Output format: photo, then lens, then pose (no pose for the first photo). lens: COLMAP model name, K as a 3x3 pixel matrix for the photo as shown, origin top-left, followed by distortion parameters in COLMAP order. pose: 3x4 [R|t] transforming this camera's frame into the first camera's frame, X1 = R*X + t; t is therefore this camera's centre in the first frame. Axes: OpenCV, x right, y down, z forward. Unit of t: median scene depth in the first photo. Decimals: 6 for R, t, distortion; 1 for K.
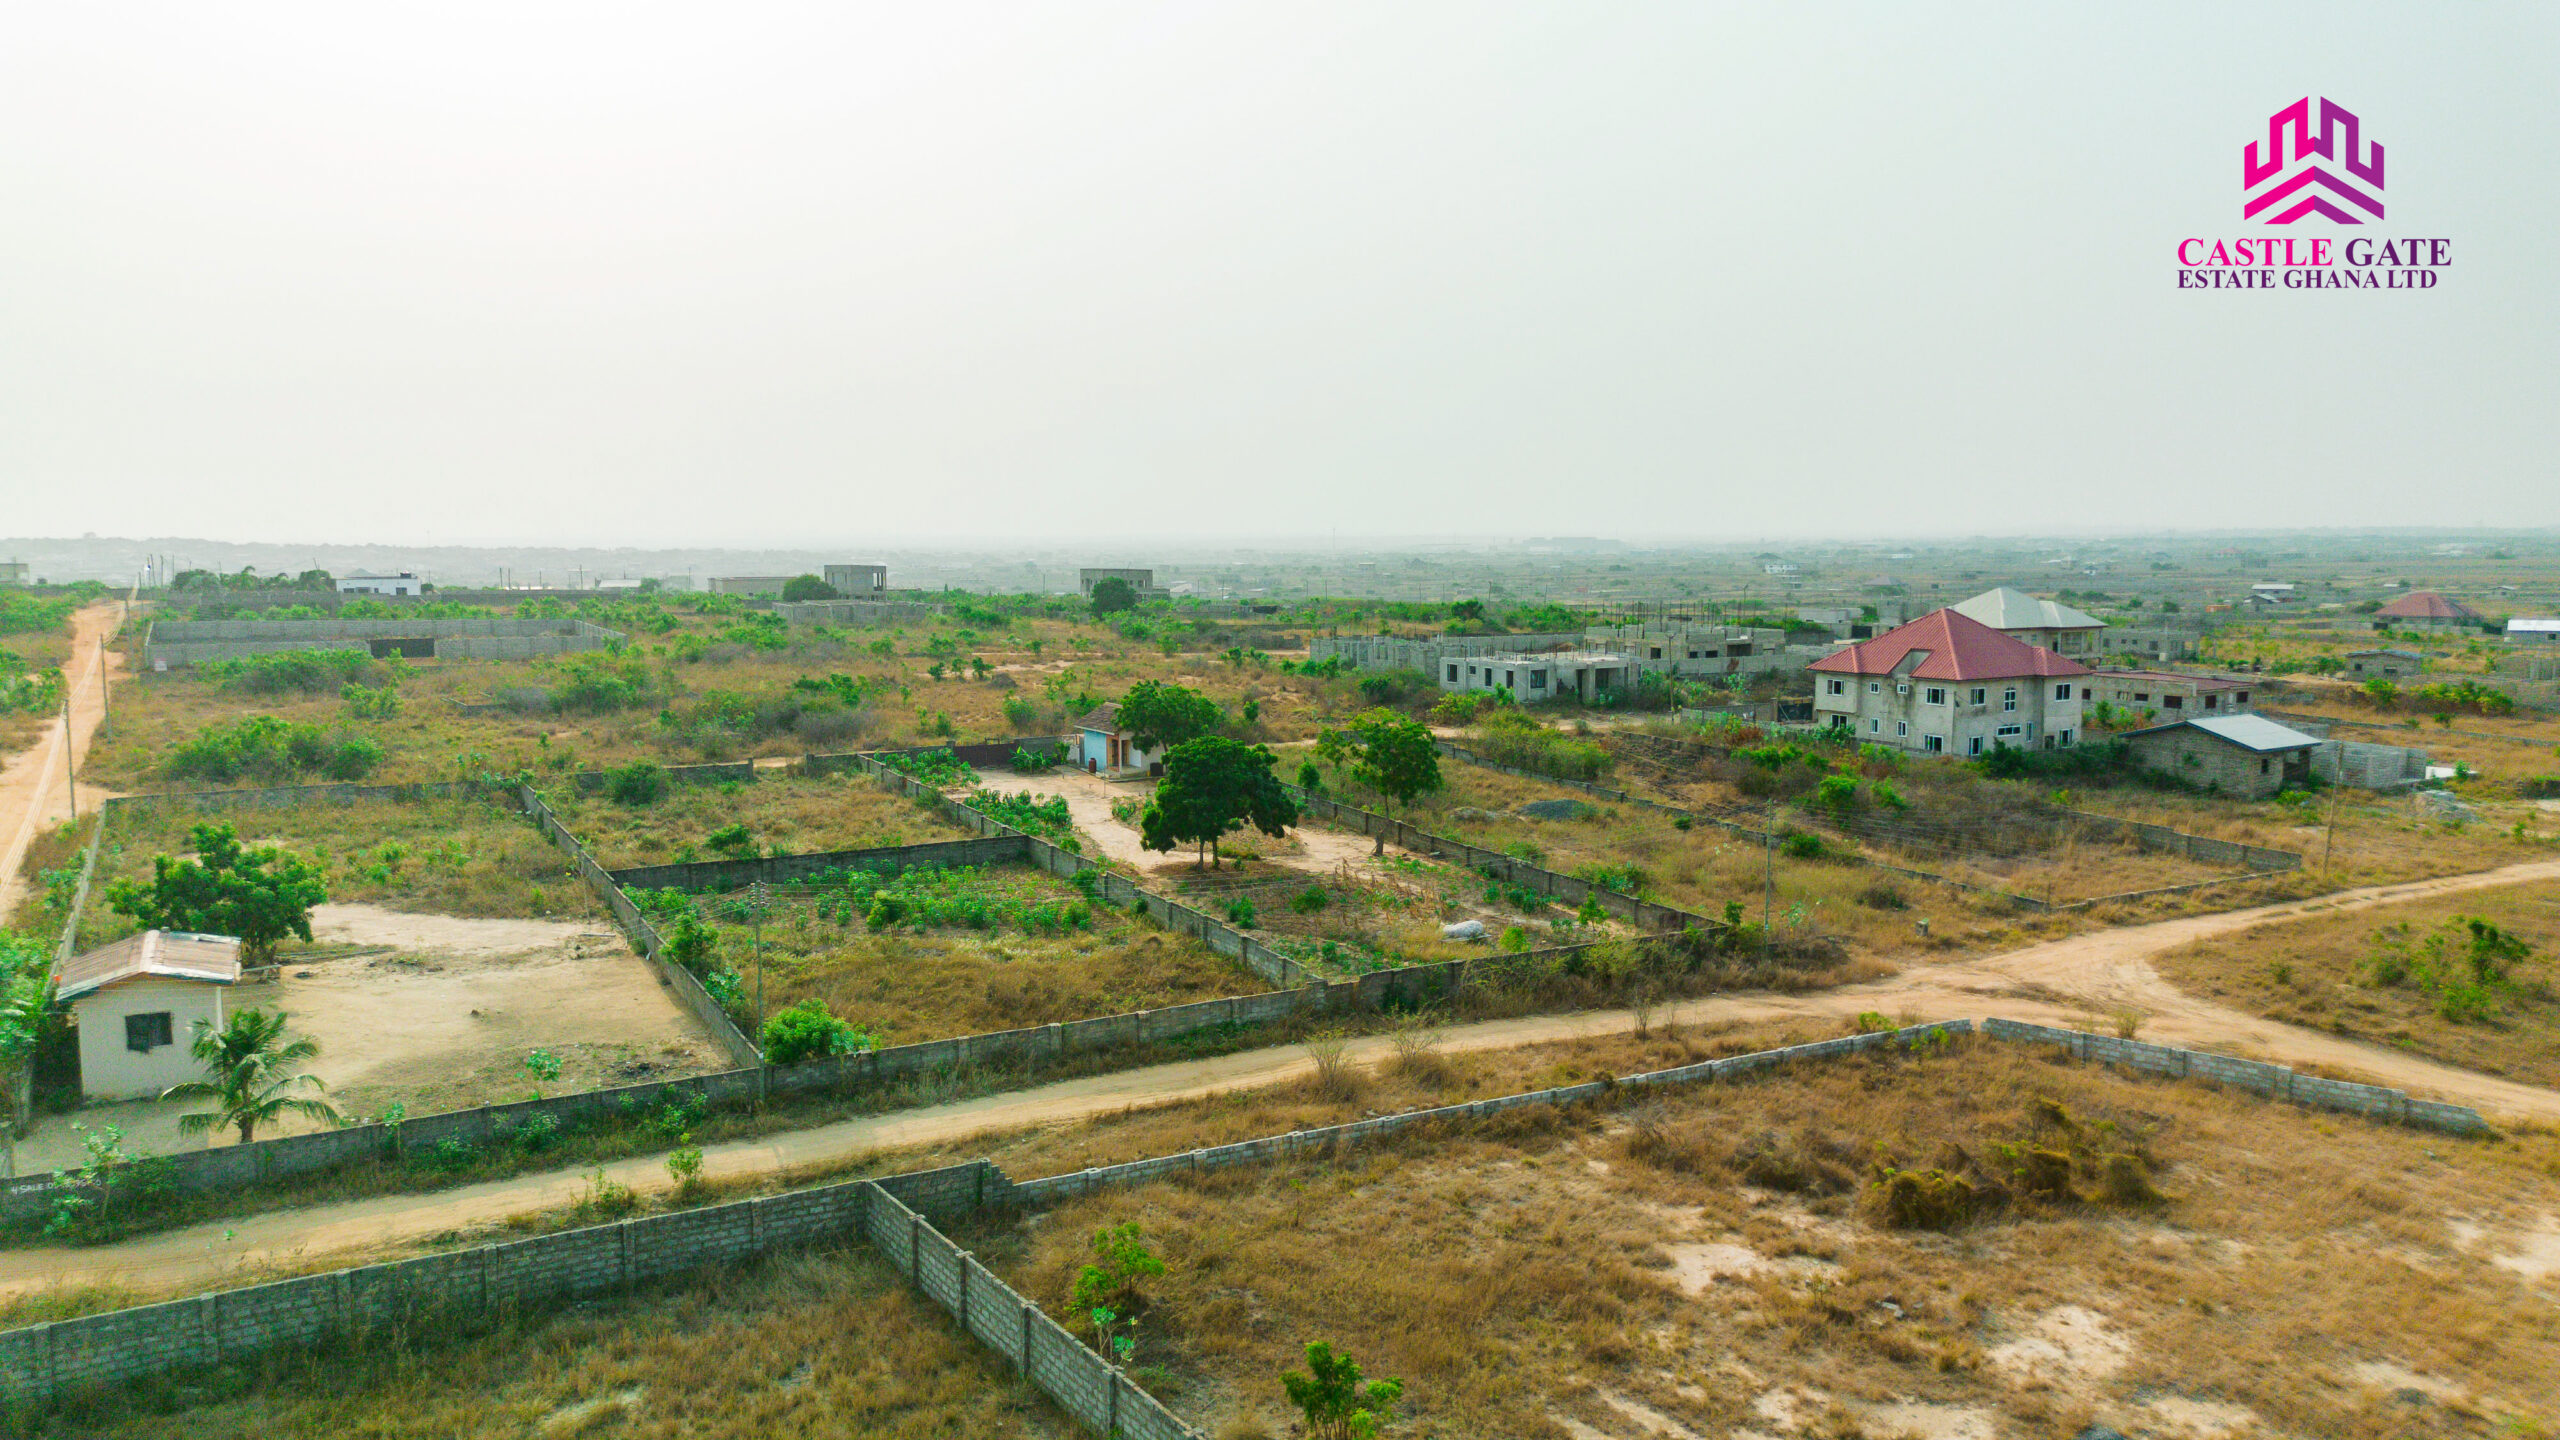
lens RADIAL K [[1819.4, 0, 1281.6], [0, 1819.4, 705.3], [0, 0, 1]] dist [0.073495, -0.081218]
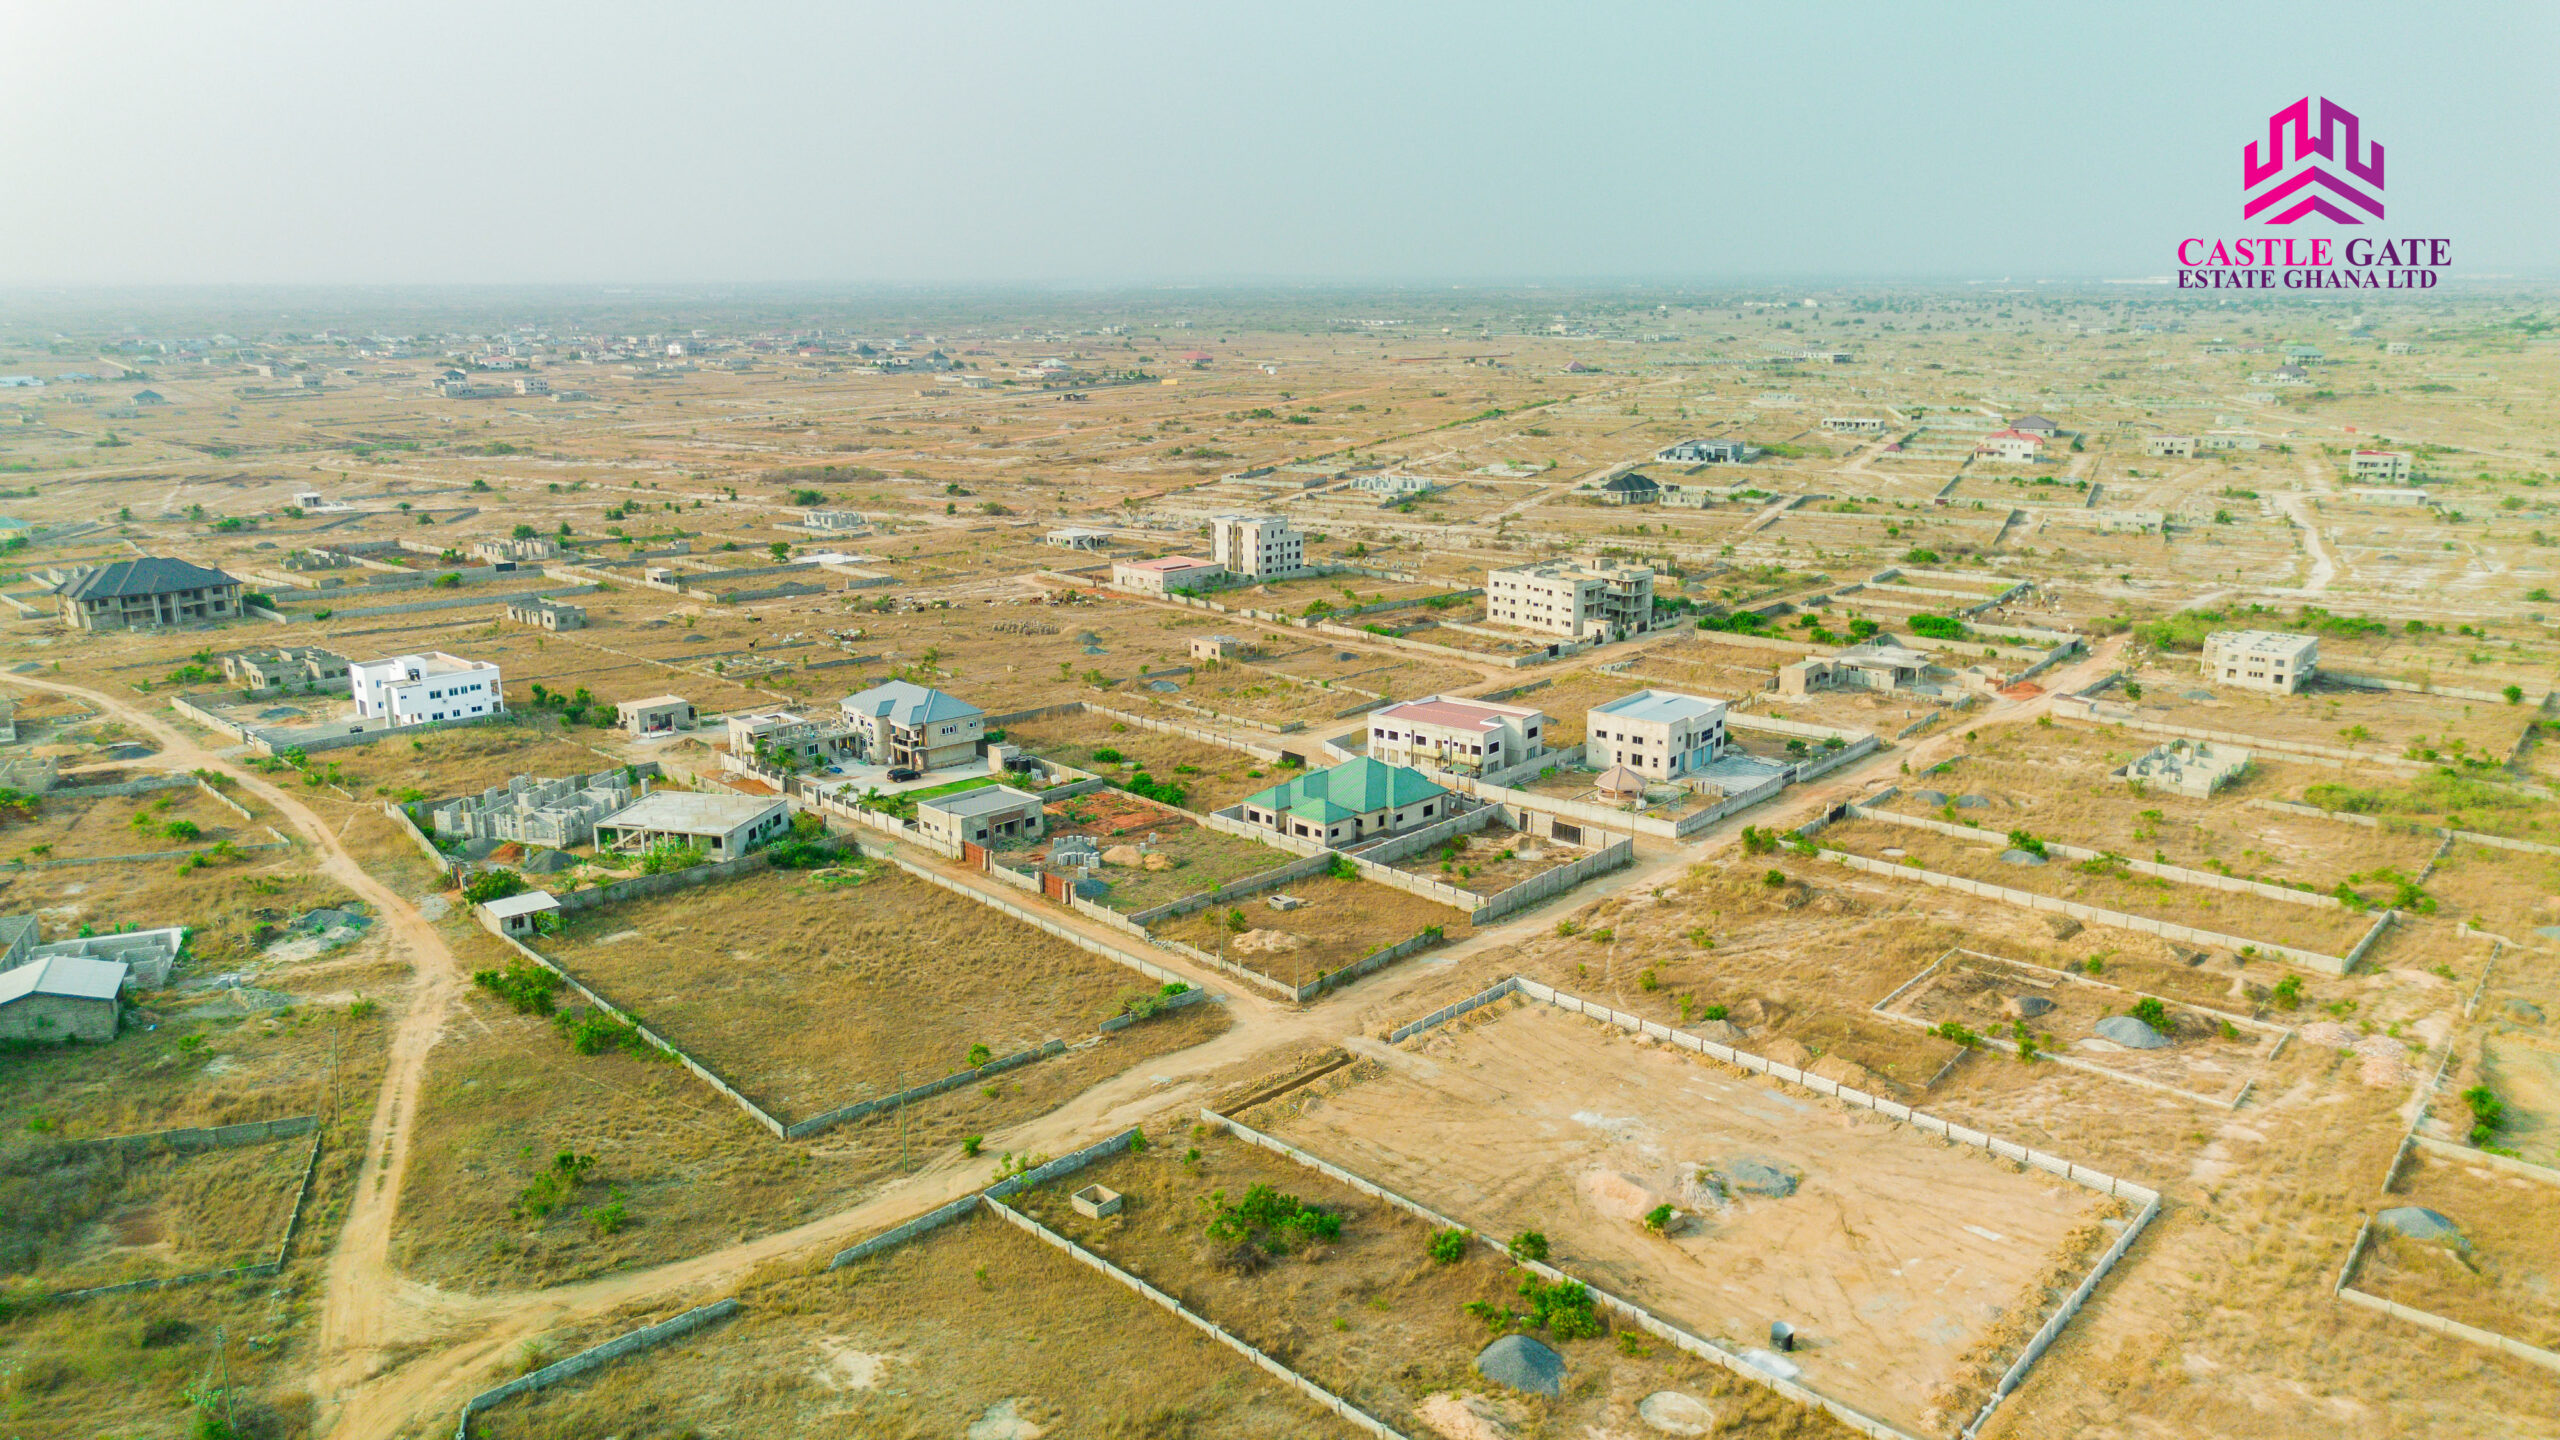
lens RADIAL K [[1816.4, 0, 1280.0], [0, 1816.4, 720.0], [0, 0, 1]] dist [0.064822, -0.059358]
pose [[0.171294, -0.232757, 0.957331, -0.727692], [0.097088, 0.970951, 0.218697, -0.572196], [-0.980425, 0.055484, 0.188916, 0.079449]]
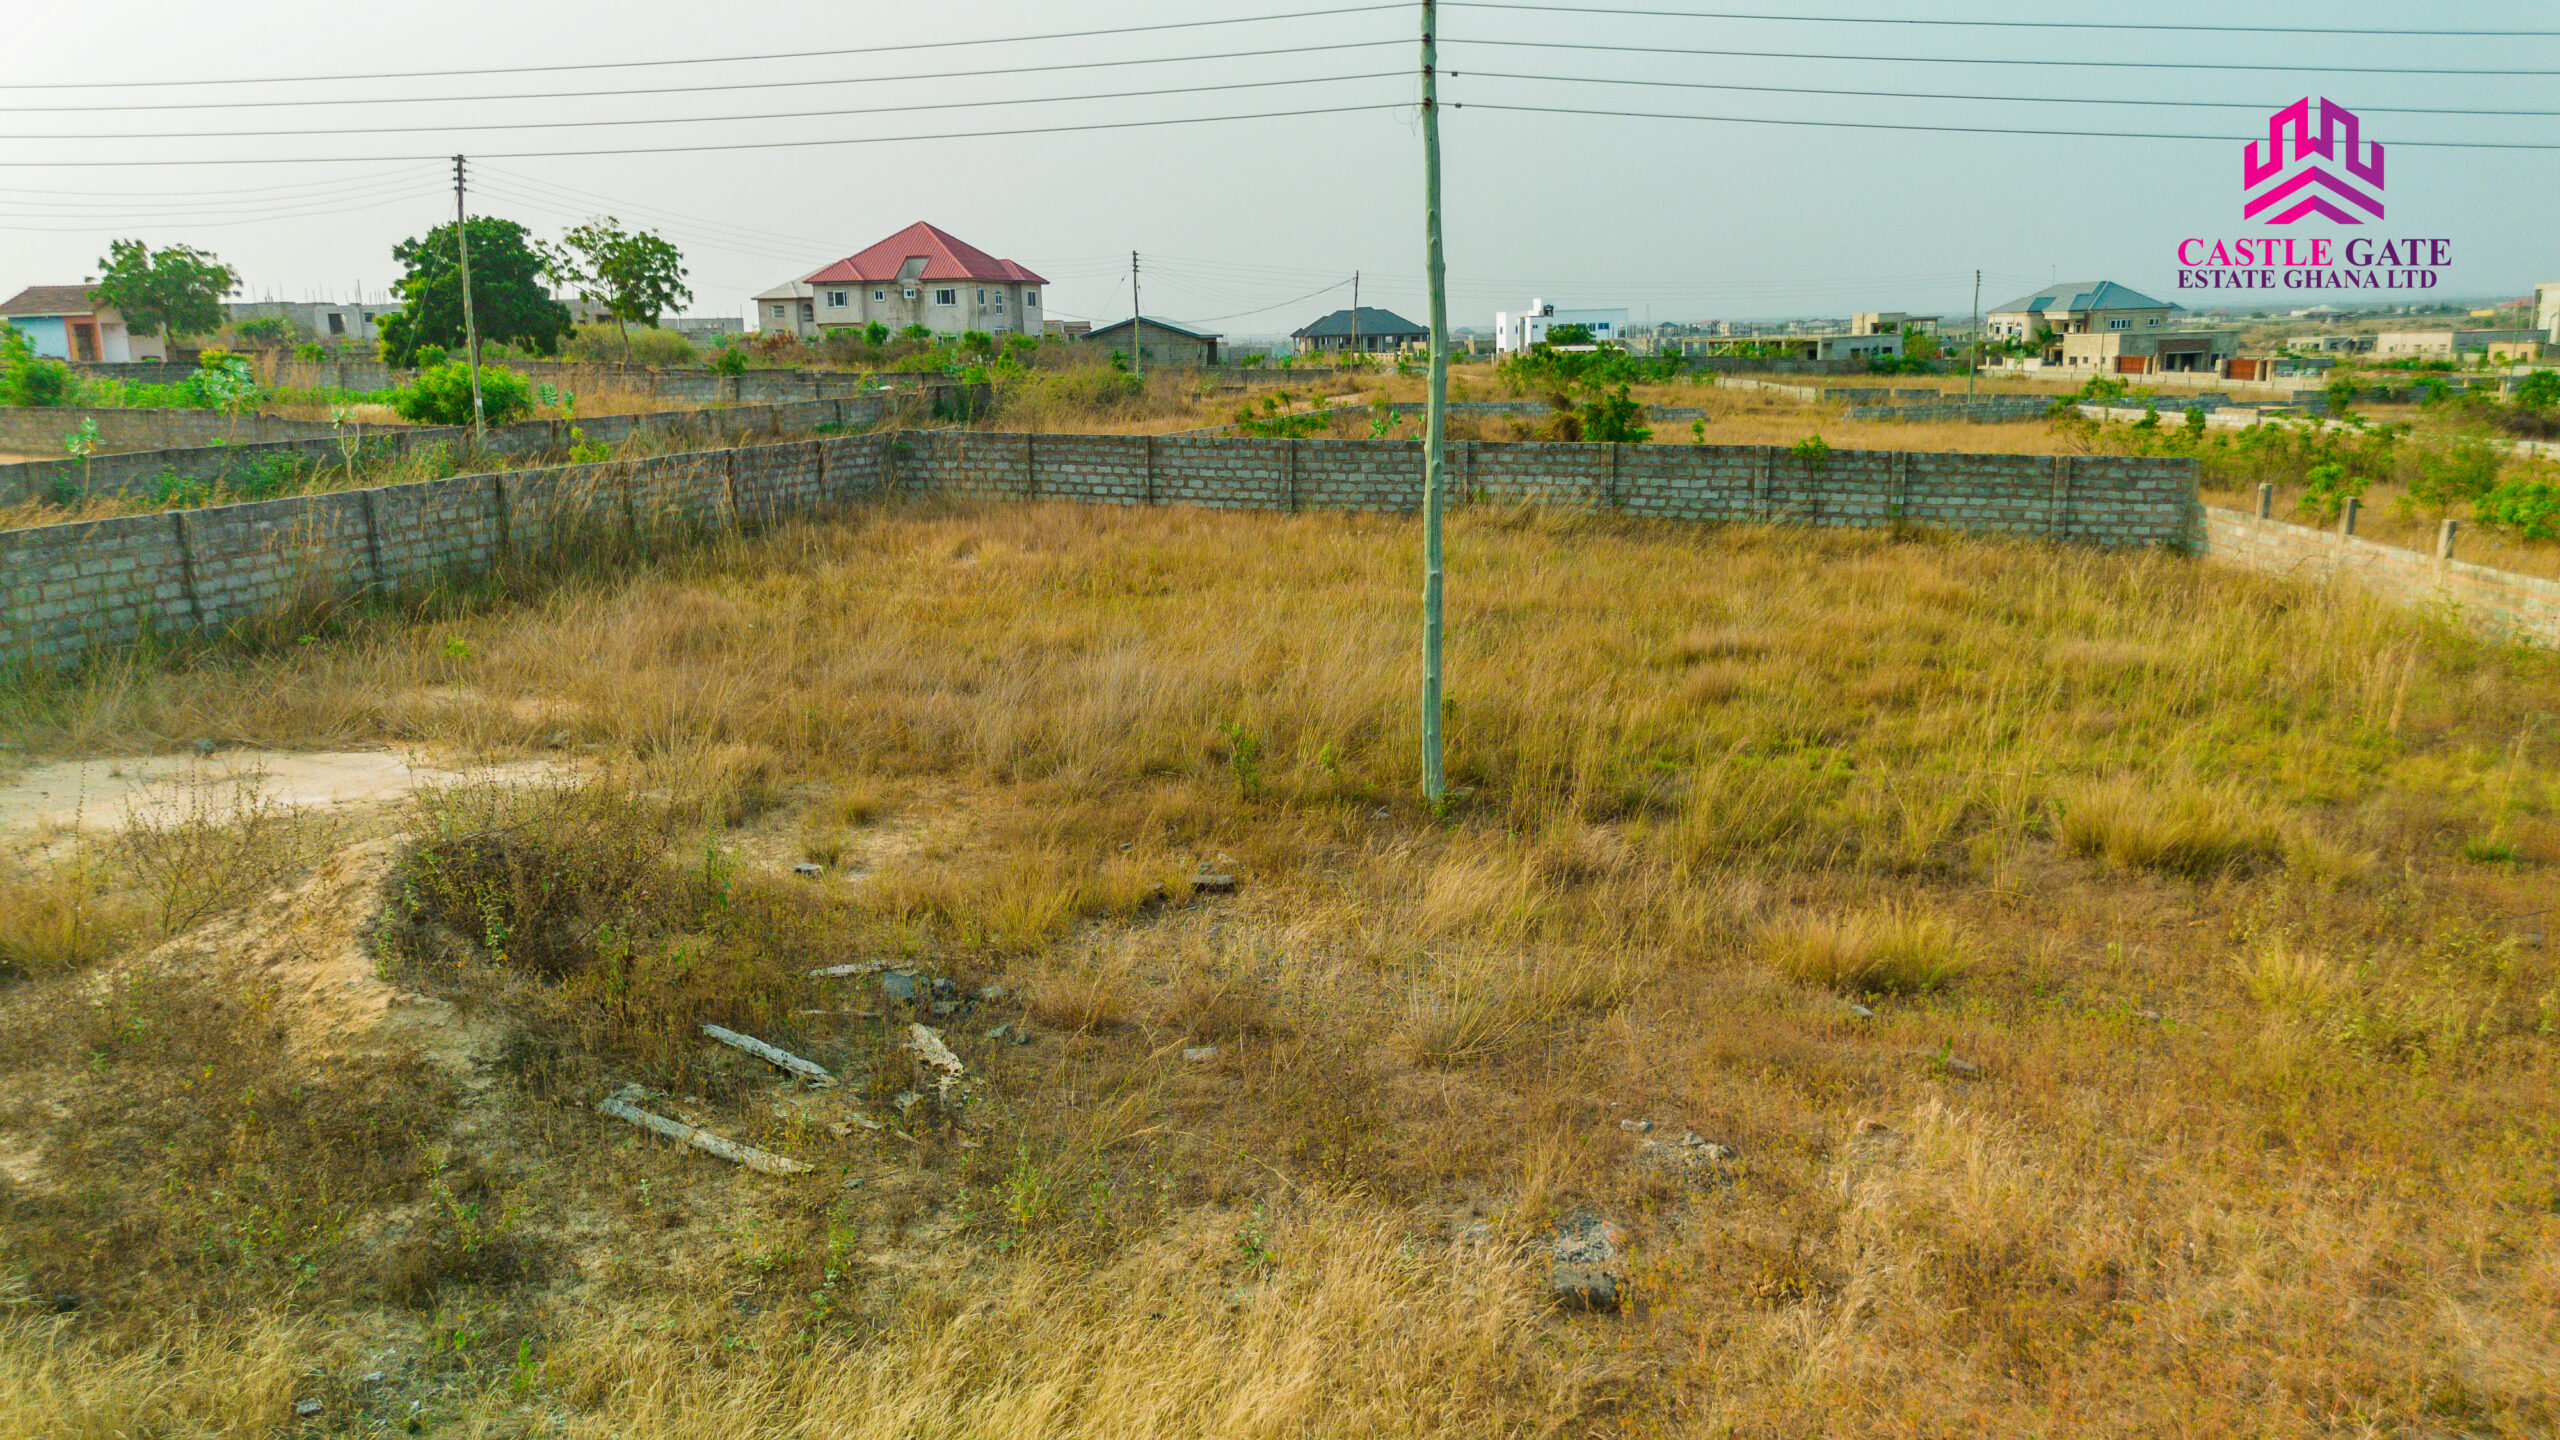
lens RADIAL K [[1819.4, 0, 1281.6], [0, 1819.4, 705.3], [0, 0, 1]] dist [0.073495, -0.081218]
pose [[0.717160, -0.150251, 0.680519, -0.467521], [0.085320, 0.988066, 0.128241, 0.198502], [-0.691666, -0.033907, 0.721421, 0.180666]]
